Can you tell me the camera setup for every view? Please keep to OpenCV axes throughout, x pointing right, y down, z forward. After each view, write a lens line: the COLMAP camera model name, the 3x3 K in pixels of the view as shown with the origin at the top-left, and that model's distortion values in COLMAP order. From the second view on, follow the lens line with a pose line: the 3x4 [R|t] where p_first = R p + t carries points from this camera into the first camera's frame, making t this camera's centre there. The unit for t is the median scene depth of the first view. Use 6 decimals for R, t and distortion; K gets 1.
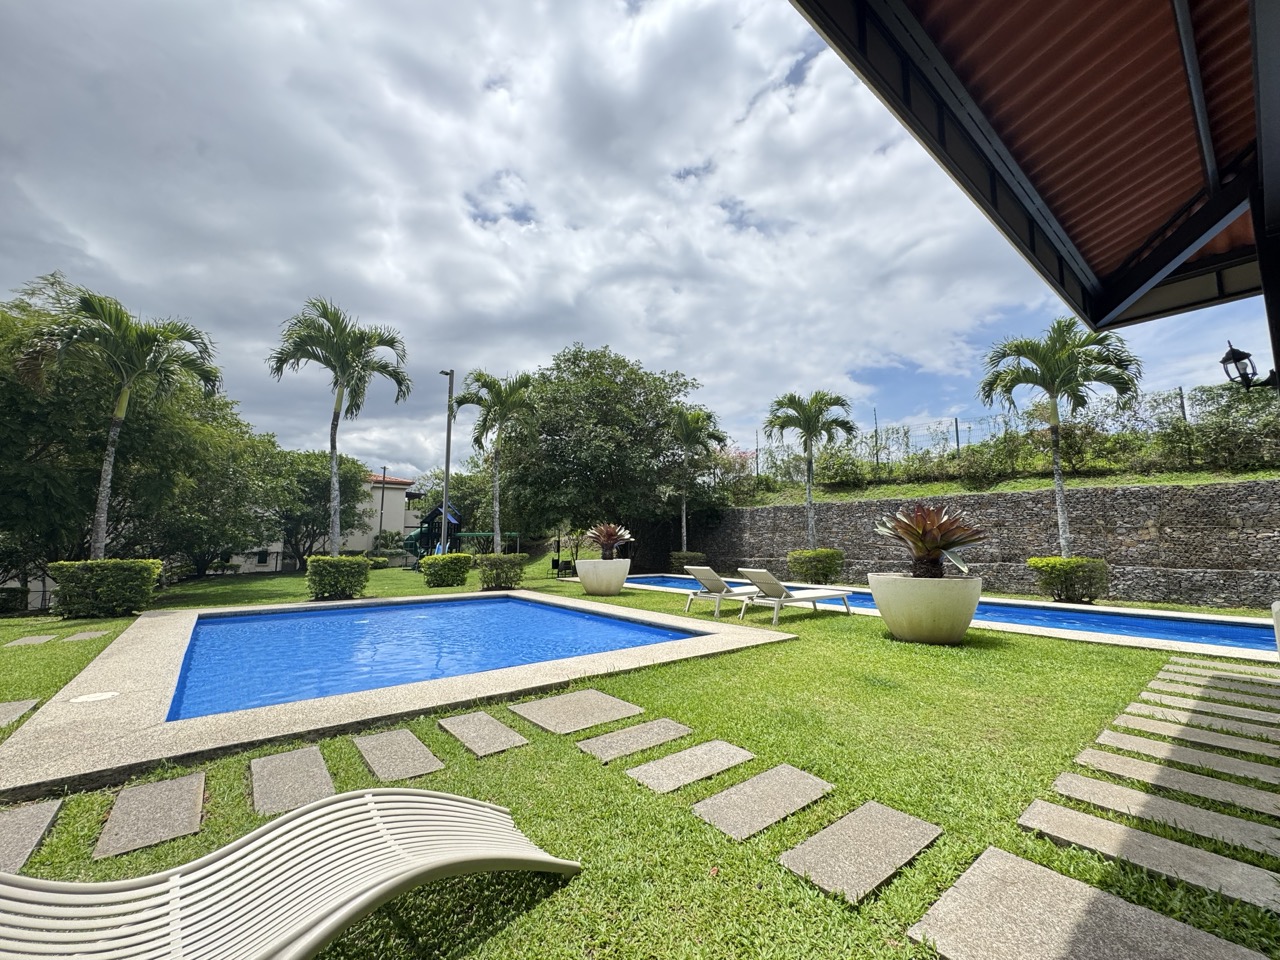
lens RADIAL K [[514.3, 0, 636.4], [0, 514.3, 476.6], [0, 0, 1]] dist [-0.000999, -0.000054]
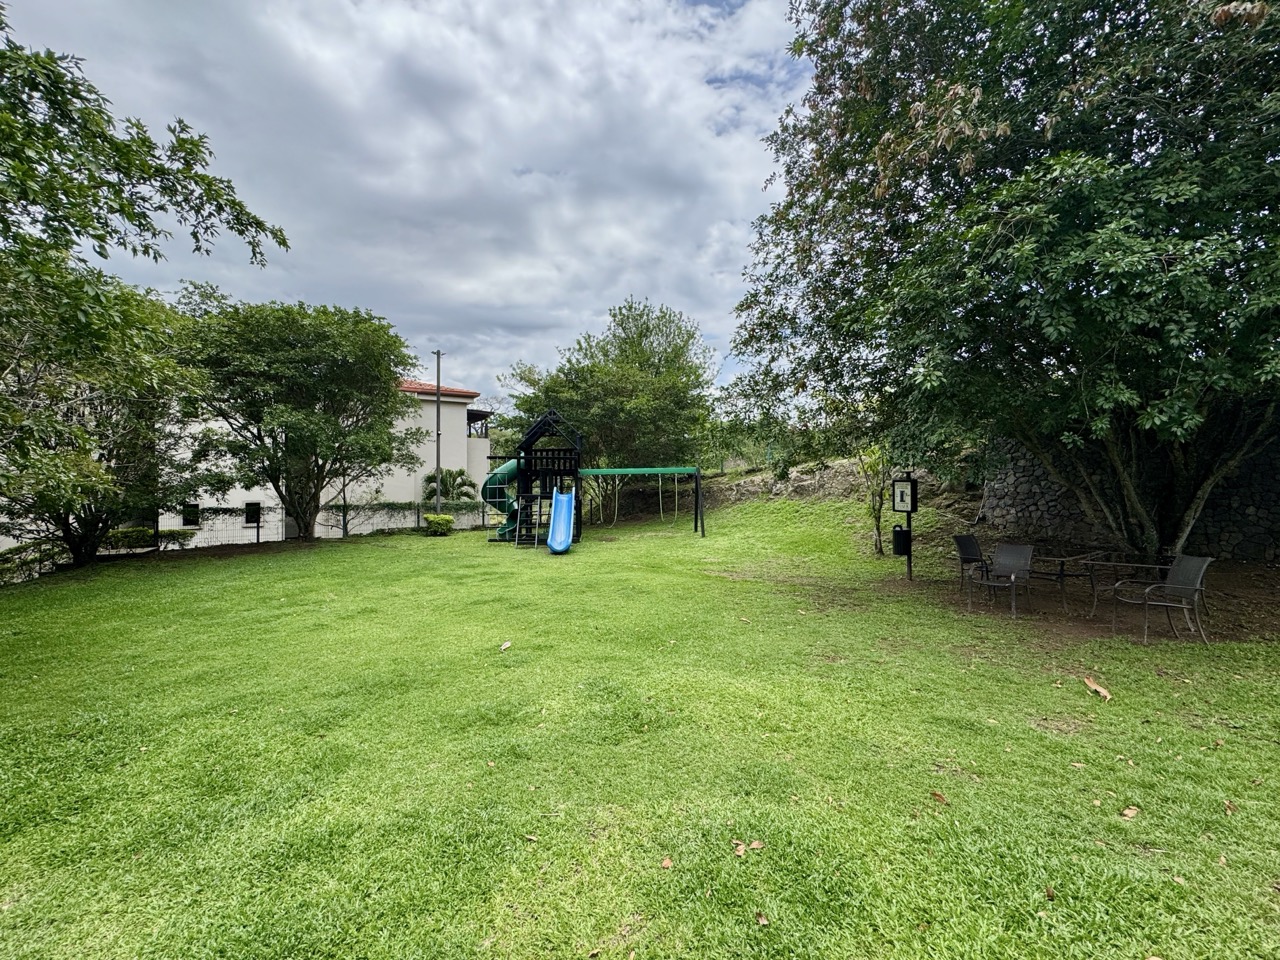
lens RADIAL K [[514.3, 0, 643.9], [0, 514.3, 480.1], [0, 0, 1]] dist [-0.000999, -0.000054]
pose [[0.998832, -0.010854, -0.047080, -0.240245], [0.016512, 0.992452, 0.121513, 0.053647], [0.045405, -0.122149, 0.991473, 0.437522]]
